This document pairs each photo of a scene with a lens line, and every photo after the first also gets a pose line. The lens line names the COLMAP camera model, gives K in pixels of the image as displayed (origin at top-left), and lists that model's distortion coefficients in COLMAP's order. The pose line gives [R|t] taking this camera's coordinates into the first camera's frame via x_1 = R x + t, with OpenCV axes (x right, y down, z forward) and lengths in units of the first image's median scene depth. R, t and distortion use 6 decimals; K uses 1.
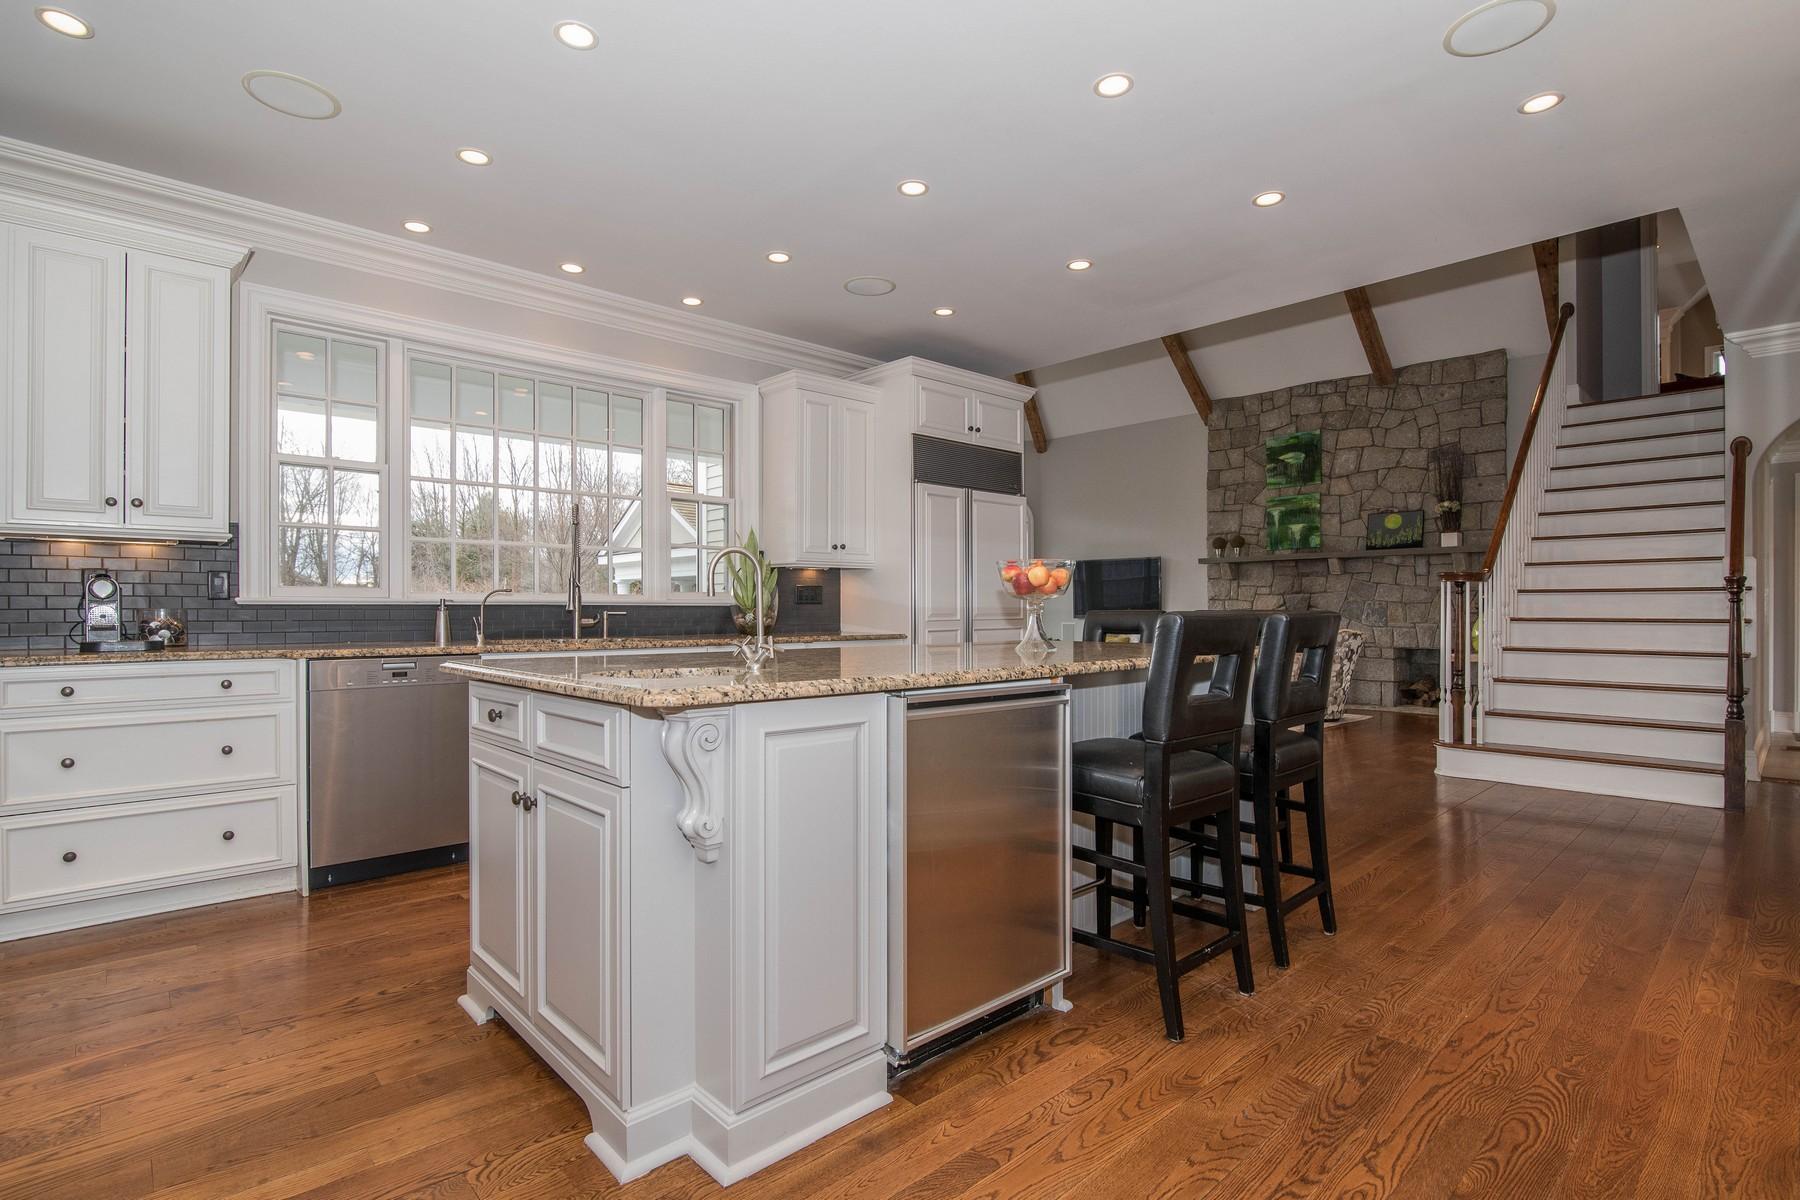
lens RADIAL K [[901.5, 0, 900.0], [0, 901.5, 600.0], [0, 0, 1]] dist [-0.003872, -0.000258]
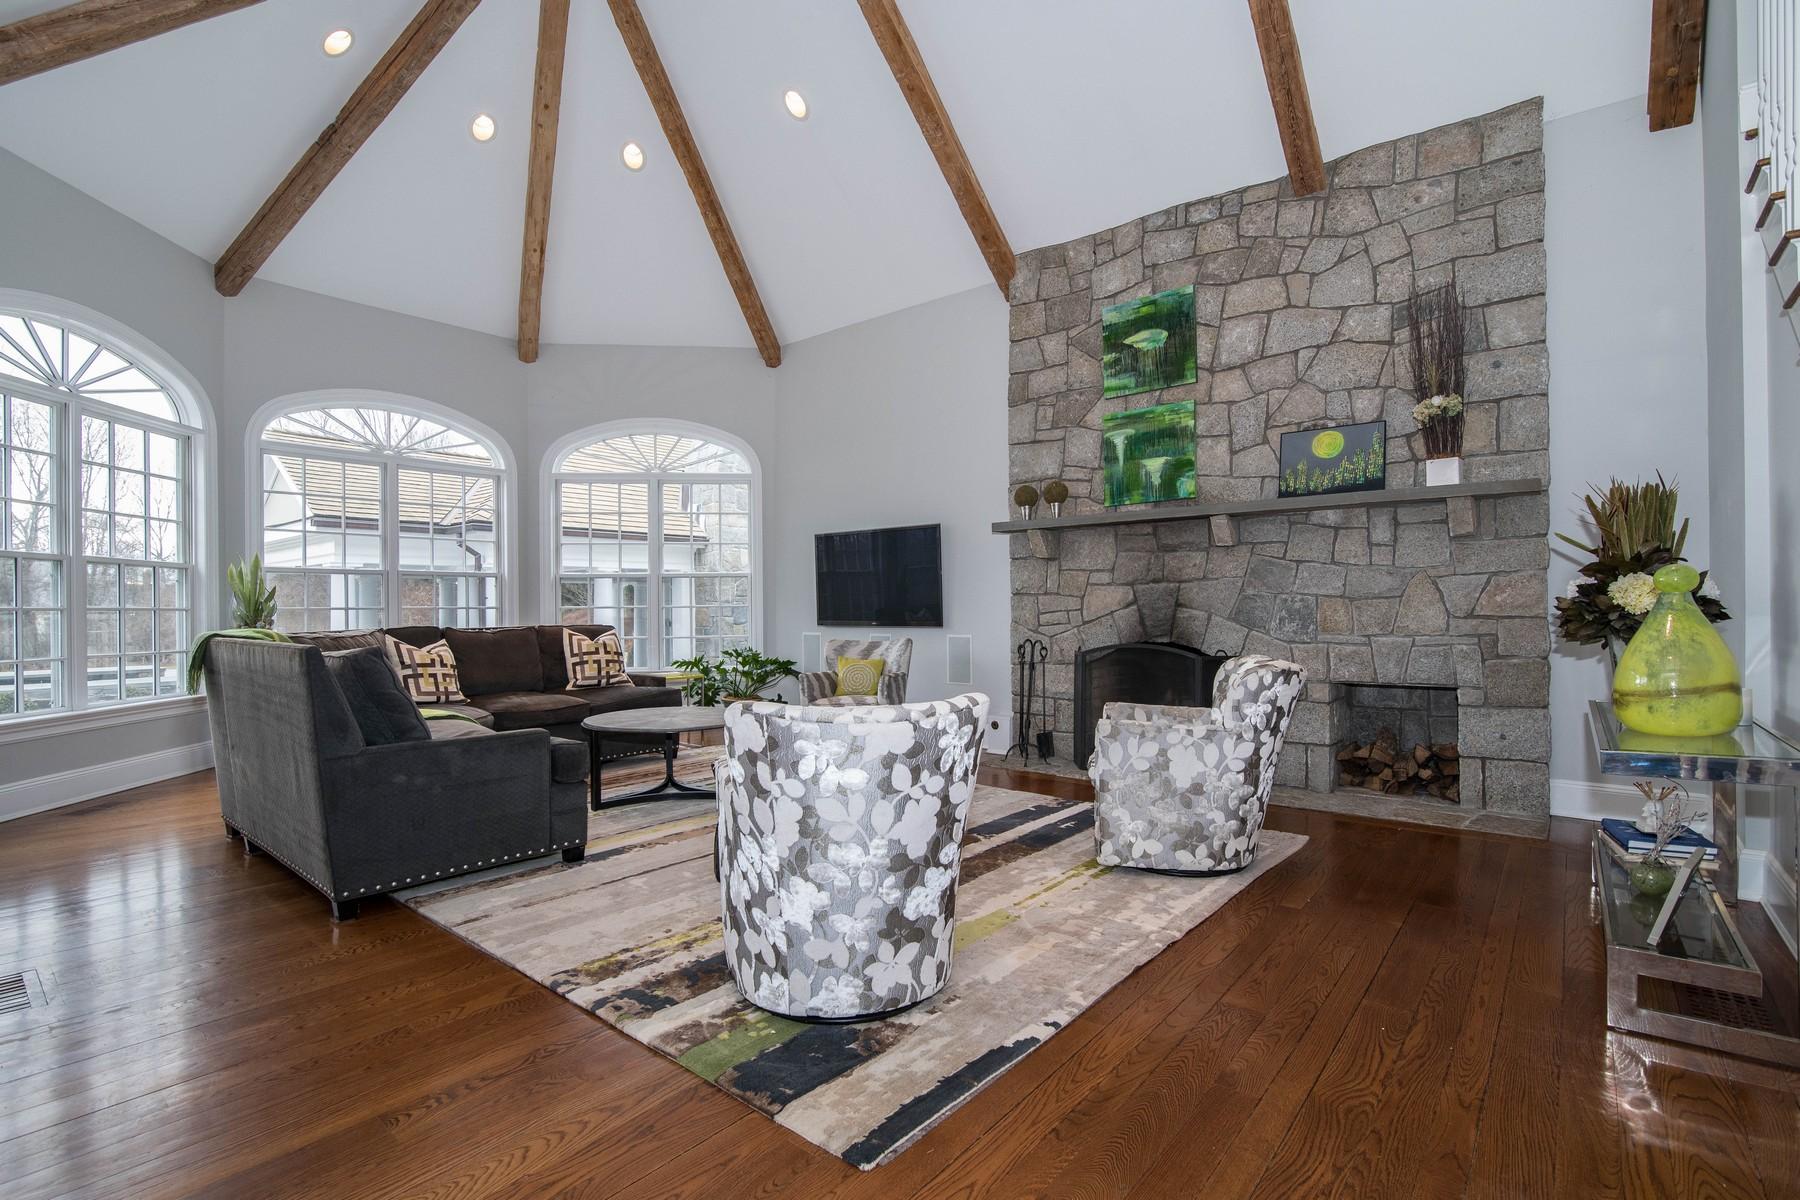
lens RADIAL K [[901.5, 0, 900.0], [0, 901.5, 600.0], [0, 0, 1]] dist [-0.003872, -0.000258]
pose [[0.990457, -0.007400, 0.137623, 0.215231], [0.007150, 0.999972, 0.002313, 0.001479], [-0.137637, -0.001307, 0.990482, 0.488077]]
